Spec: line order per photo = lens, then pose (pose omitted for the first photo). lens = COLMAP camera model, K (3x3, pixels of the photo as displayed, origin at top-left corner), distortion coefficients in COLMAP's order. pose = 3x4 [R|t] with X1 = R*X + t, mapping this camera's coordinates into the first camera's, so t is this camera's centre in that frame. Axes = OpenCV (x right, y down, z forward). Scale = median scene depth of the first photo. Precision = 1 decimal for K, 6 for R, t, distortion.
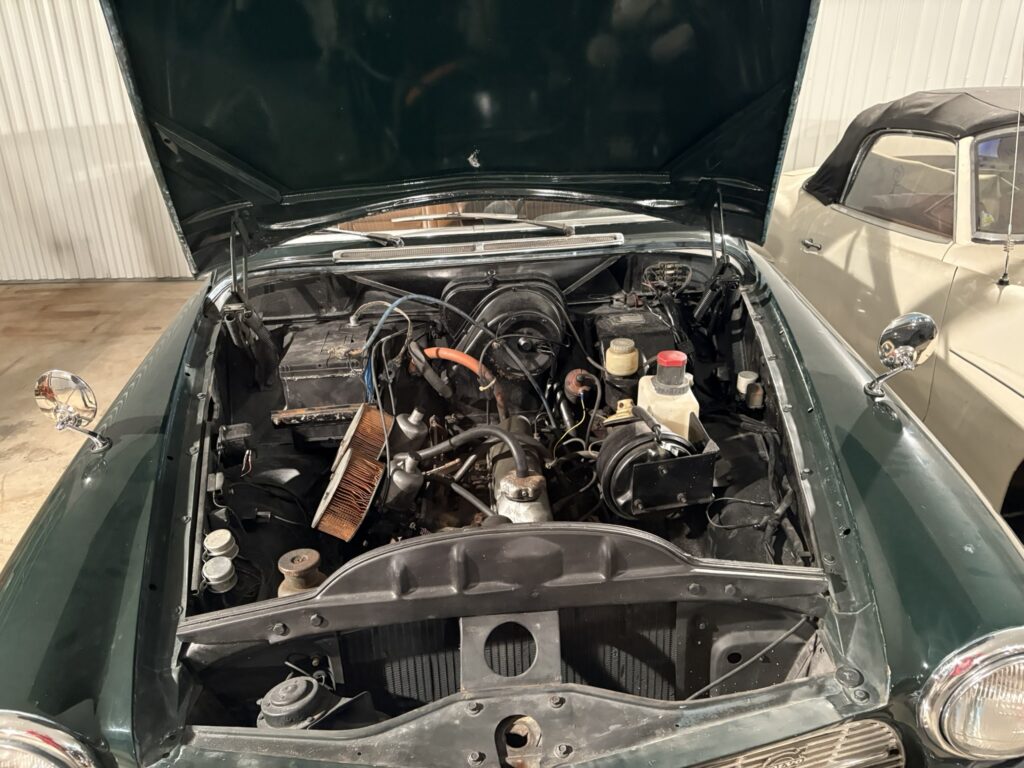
lens RADIAL K [[779.6, 0, 507.7], [0, 779.6, 404.5], [0, 0, 1]] dist [0.060350, -0.105082]
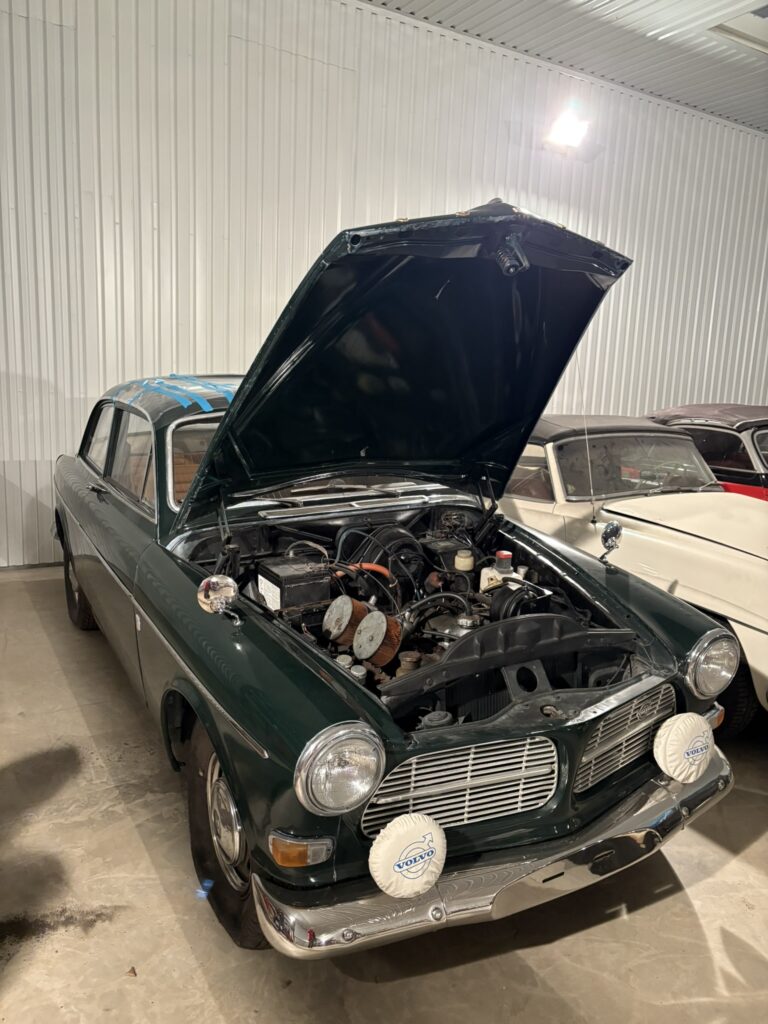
lens RADIAL K [[777.7, 0, 384.0], [0, 777.7, 512.0], [0, 0, 1]] dist [0.012021, 0.006664]
pose [[0.896585, -0.035605, 0.441437, -0.677183], [0.143788, 0.966168, -0.214114, 0.156961], [-0.418879, 0.255445, 0.871371, -0.387363]]
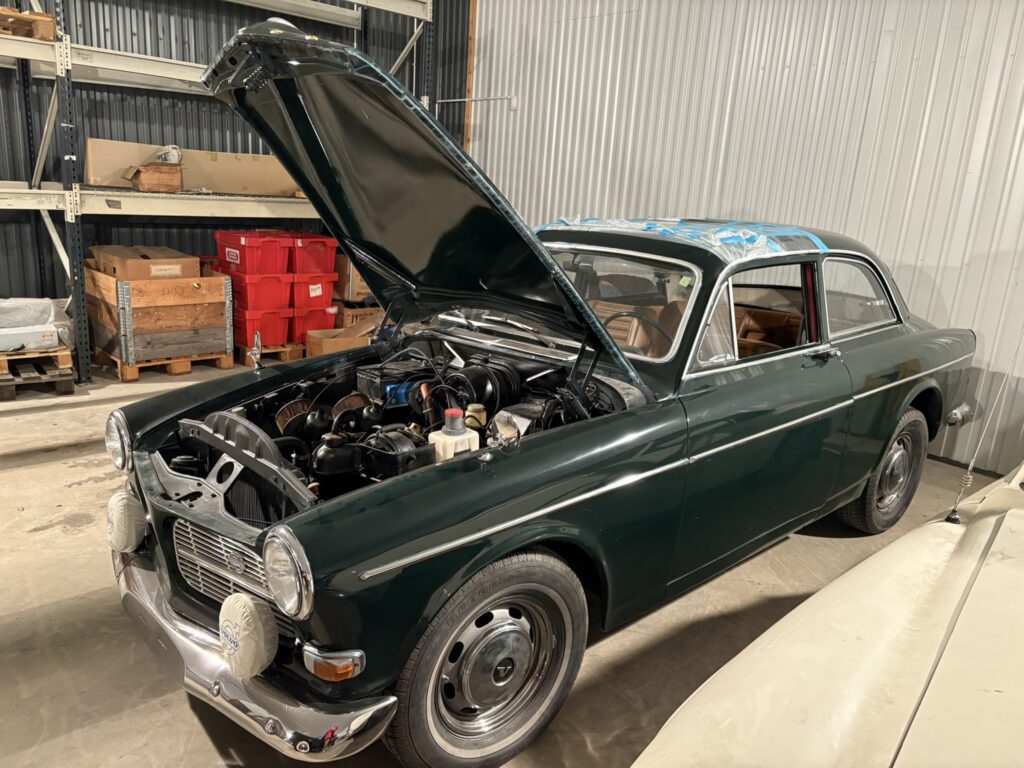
lens RADIAL K [[767.9, 0, 512.0], [0, 767.9, 384.0], [0, 0, 1]] dist [0.072792, -0.091793]
pose [[0.618967, 0.242944, -0.746899, 1.157850], [-0.393658, 0.918850, -0.027356, -0.092186], [0.679642, 0.310955, 0.664375, 0.031038]]
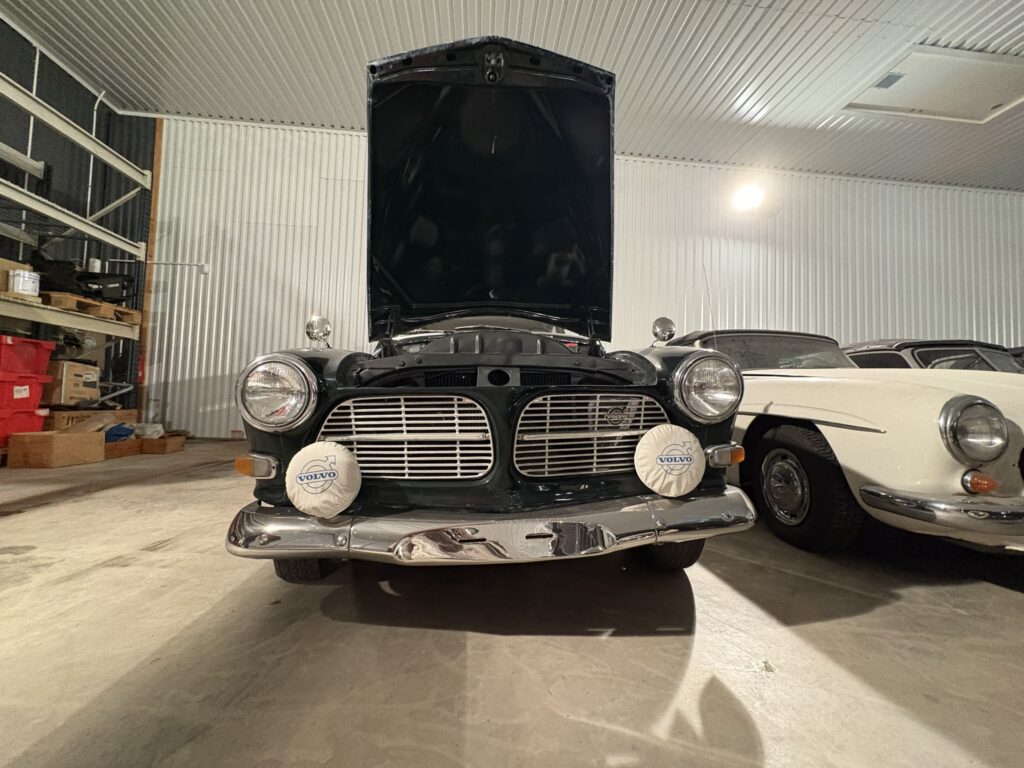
lens RADIAL K [[404.4, 0, 511.8], [0, 404.4, 383.0], [0, 0, 1]] dist [0.003205, -0.000126]
pose [[0.999362, 0.033690, 0.011838, 0.016134], [-0.024374, 0.885837, -0.463357, 0.504471], [-0.026097, 0.462773, 0.886093, -0.026162]]
